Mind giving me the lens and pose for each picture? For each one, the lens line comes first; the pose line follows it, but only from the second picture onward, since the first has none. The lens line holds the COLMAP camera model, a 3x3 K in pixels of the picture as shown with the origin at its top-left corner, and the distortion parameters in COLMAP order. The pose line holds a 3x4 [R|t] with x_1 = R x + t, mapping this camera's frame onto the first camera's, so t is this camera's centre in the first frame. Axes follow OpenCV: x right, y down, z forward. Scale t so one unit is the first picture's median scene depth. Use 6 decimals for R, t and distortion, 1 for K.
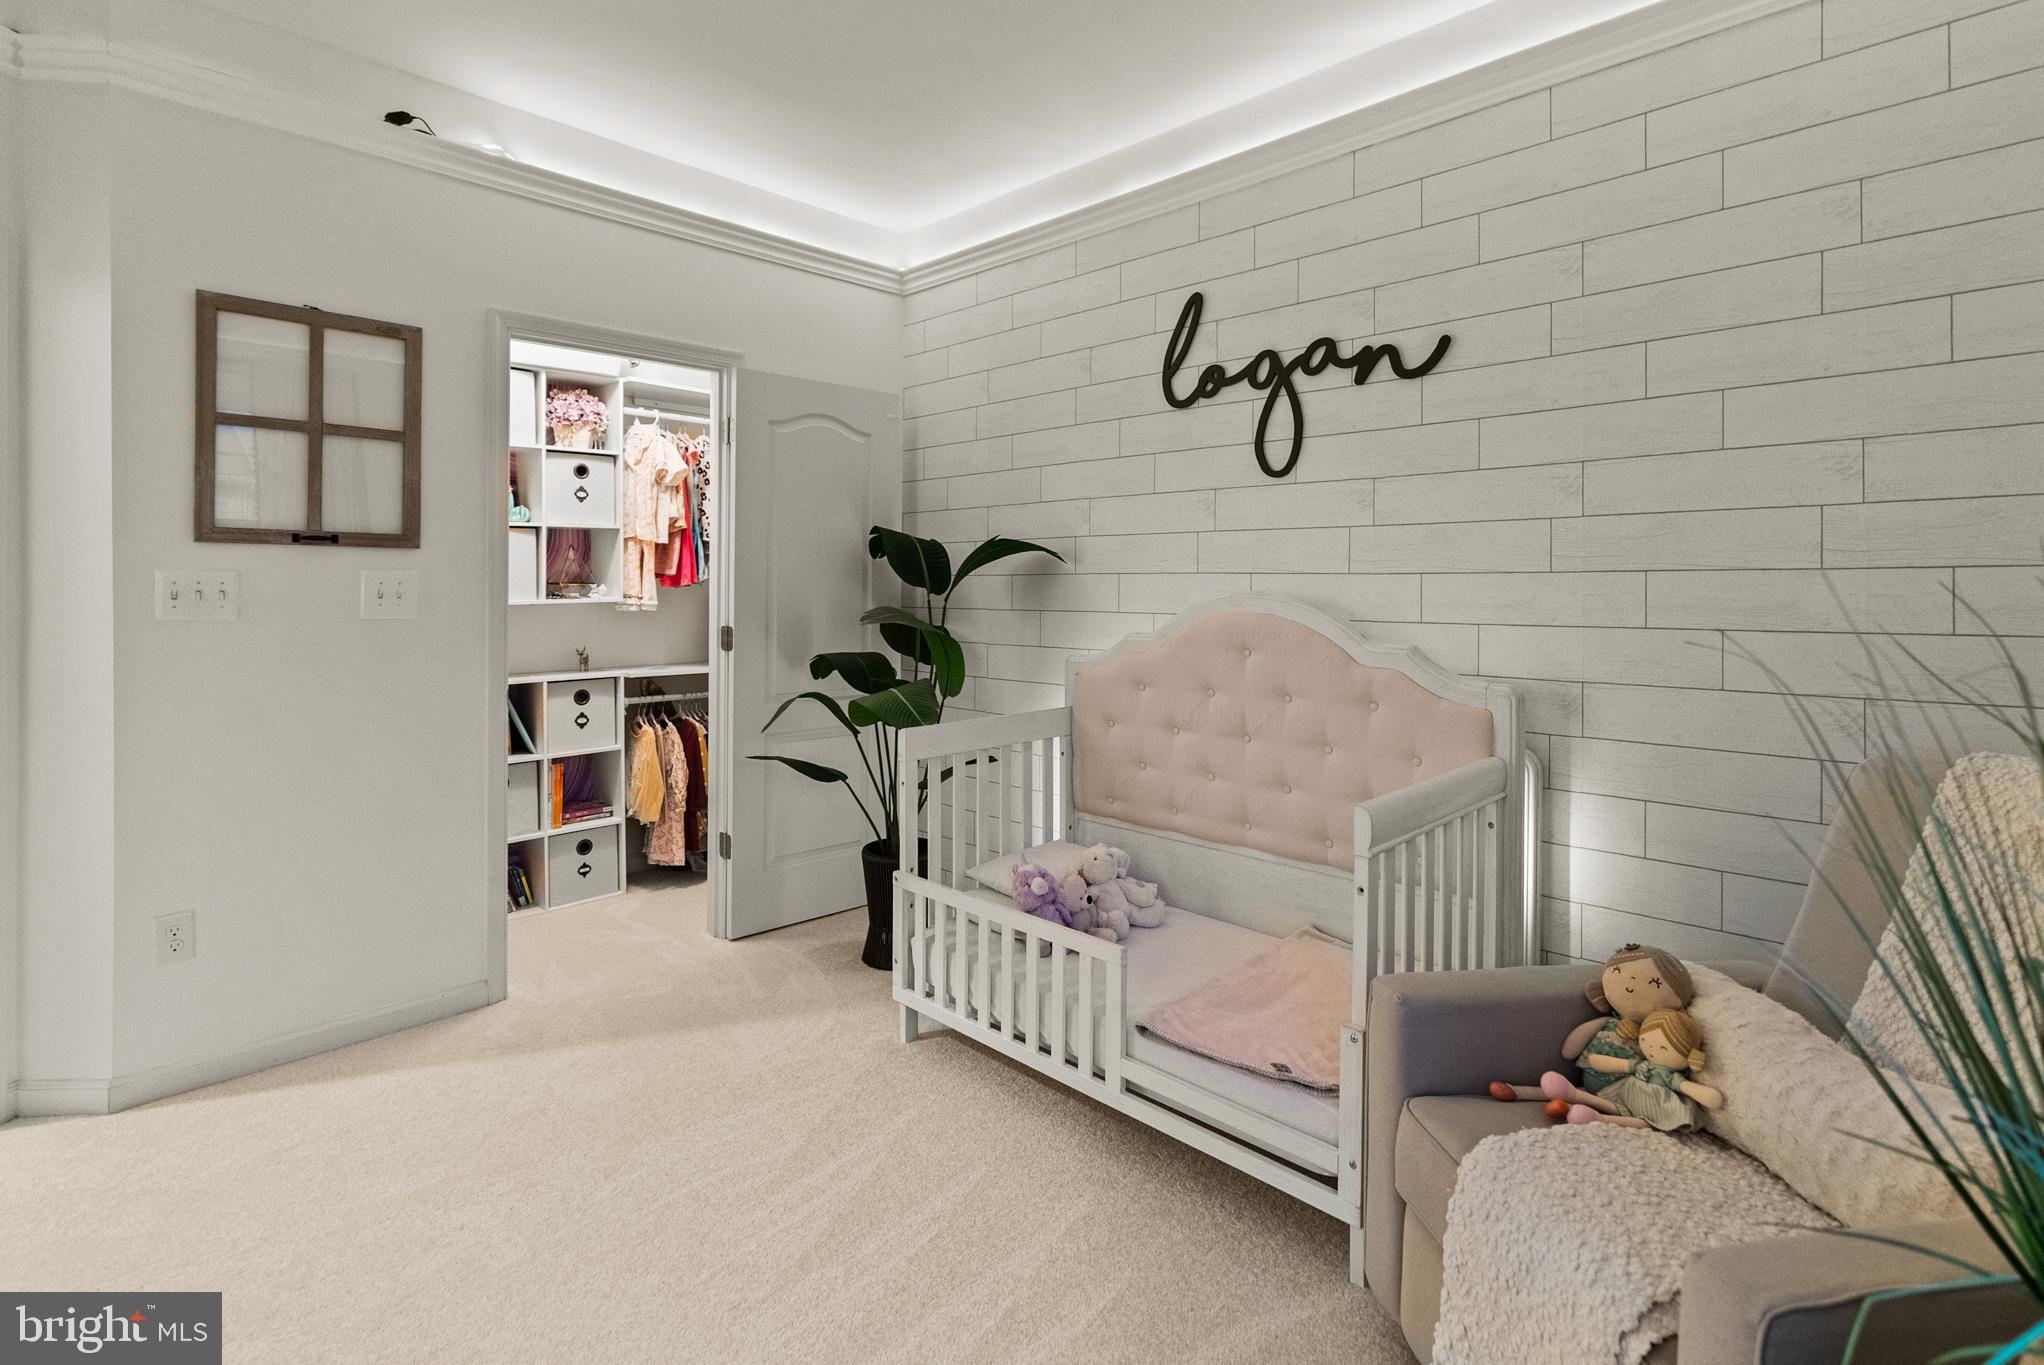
lens RADIAL K [[1012.4, 0, 1020.3], [0, 1012.4, 576.7], [0, 0, 1]] dist [-0.001131, -0.000025]
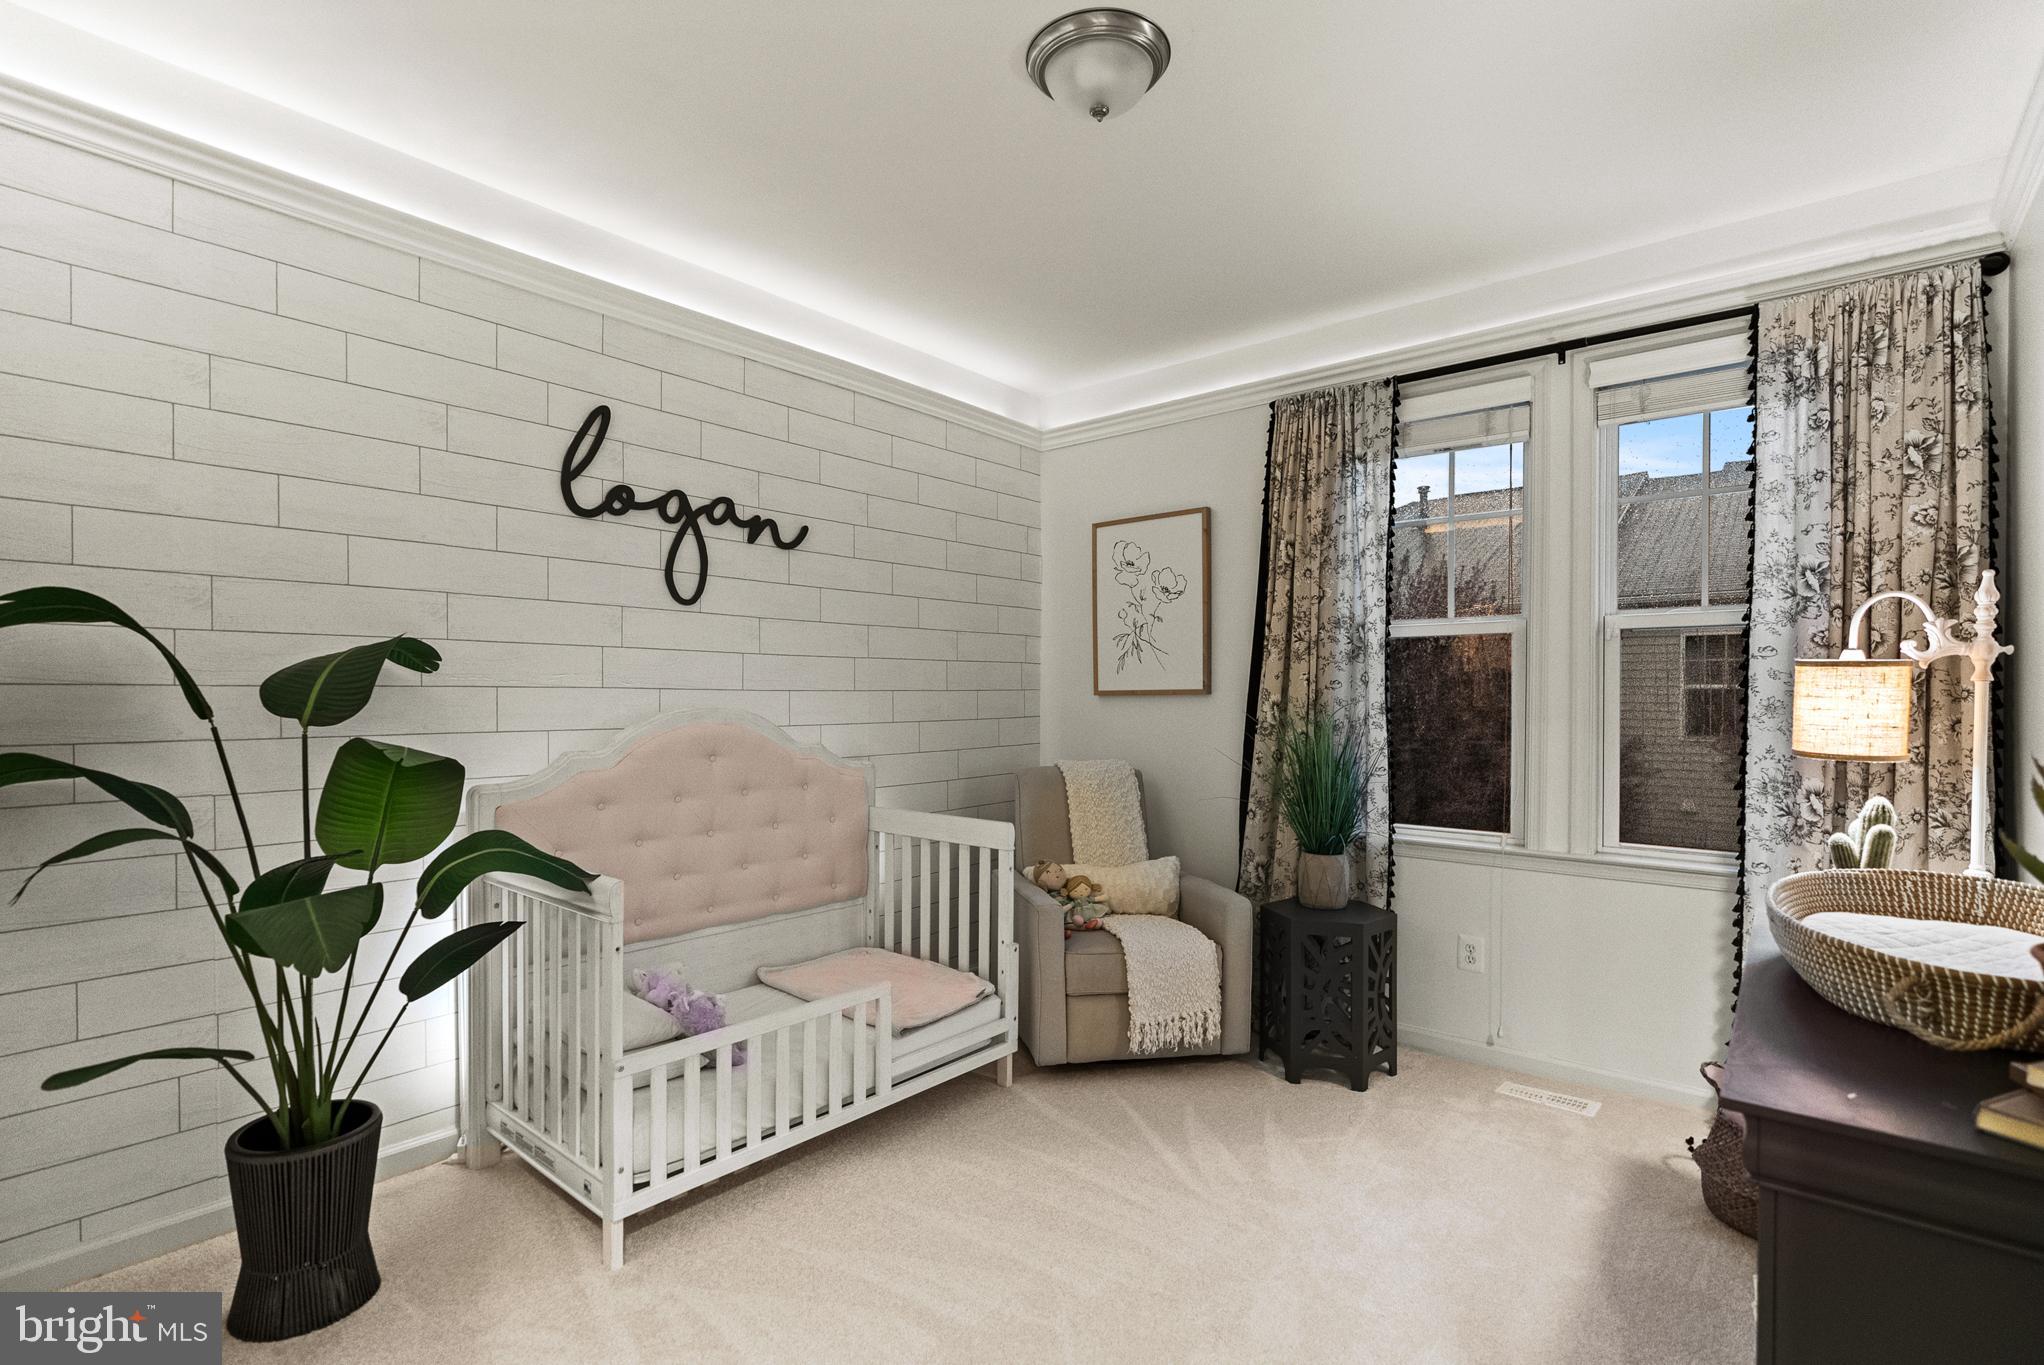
lens RADIAL K [[950.7, 0, 1020.5], [0, 950.7, 709.5], [0, 0, 1]] dist [0.000155, 0.000007]
pose [[-0.069295, -0.010404, 0.997542, -0.861792], [-0.007950, 0.999920, 0.009876, 0.006432], [-0.997565, -0.007246, -0.069372, 0.711006]]
